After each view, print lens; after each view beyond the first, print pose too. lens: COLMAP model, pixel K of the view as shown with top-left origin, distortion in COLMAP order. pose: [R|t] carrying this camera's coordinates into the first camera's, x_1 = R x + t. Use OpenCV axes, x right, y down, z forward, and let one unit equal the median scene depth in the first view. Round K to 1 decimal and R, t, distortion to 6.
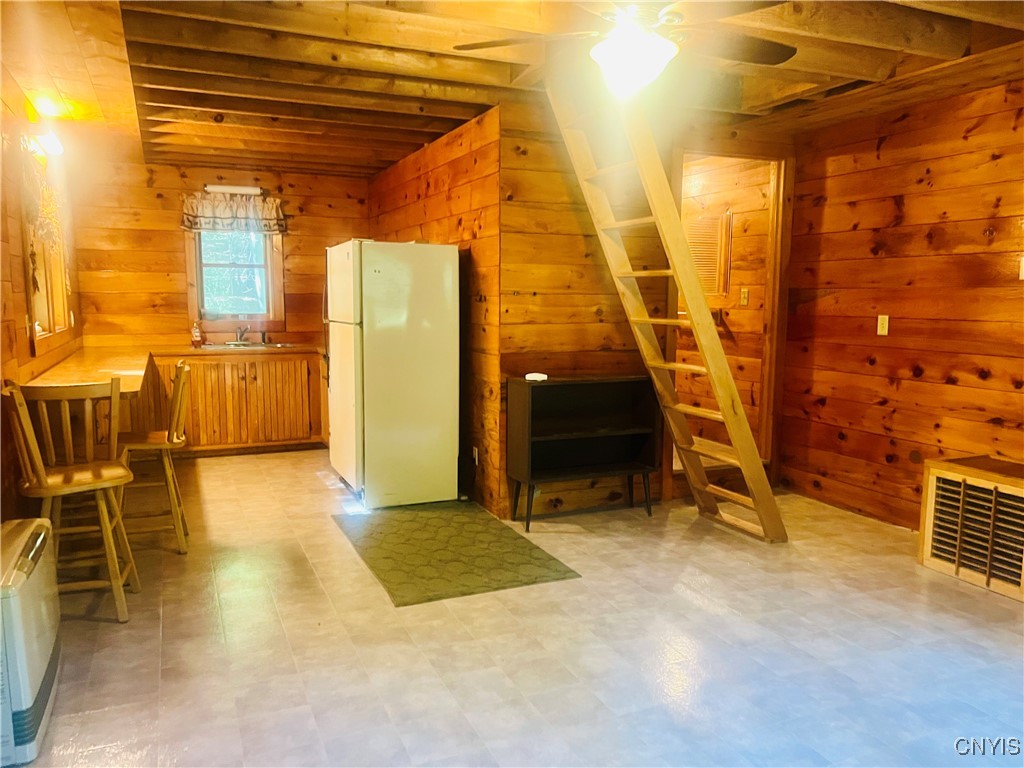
lens RADIAL K [[788.8, 0, 513.3], [0, 788.8, 385.5], [0, 0, 1]] dist [0.053565, -0.008193]
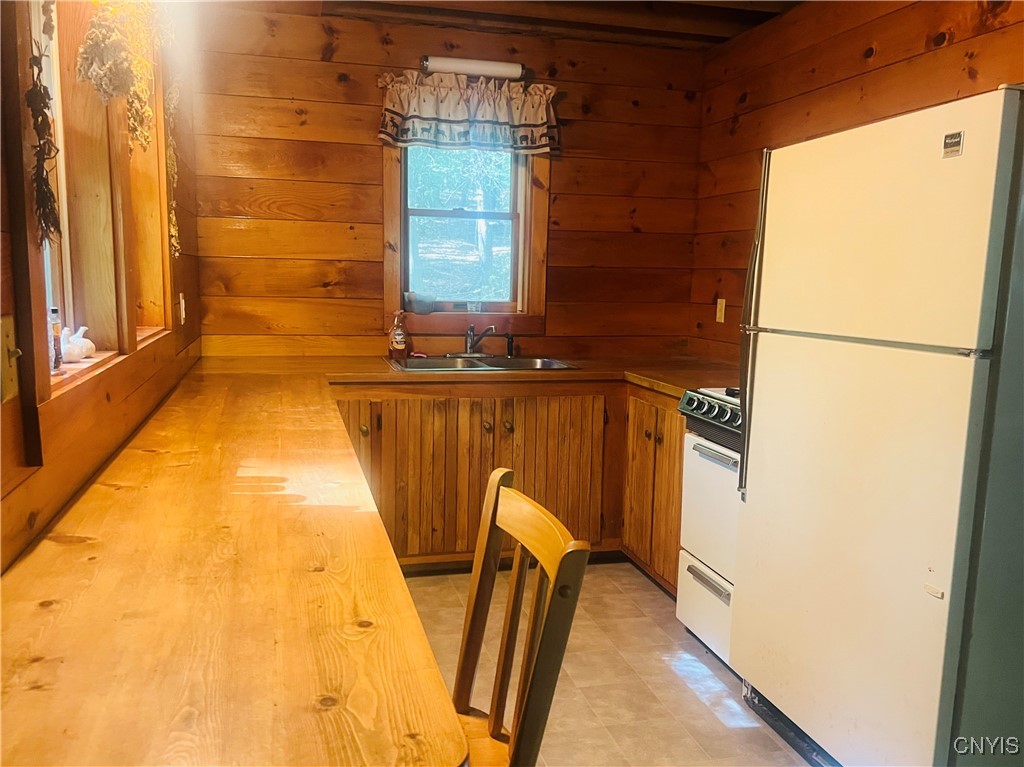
lens RADIAL K [[788.8, 0, 510.0], [0, 788.8, 383.0], [0, 0, 1]] dist [0.053565, -0.008193]
pose [[0.991723, 0.037659, -0.122749, -0.255767], [-0.035207, 0.999136, 0.022082, -0.048814], [0.123474, -0.017578, 0.992192, 0.476393]]
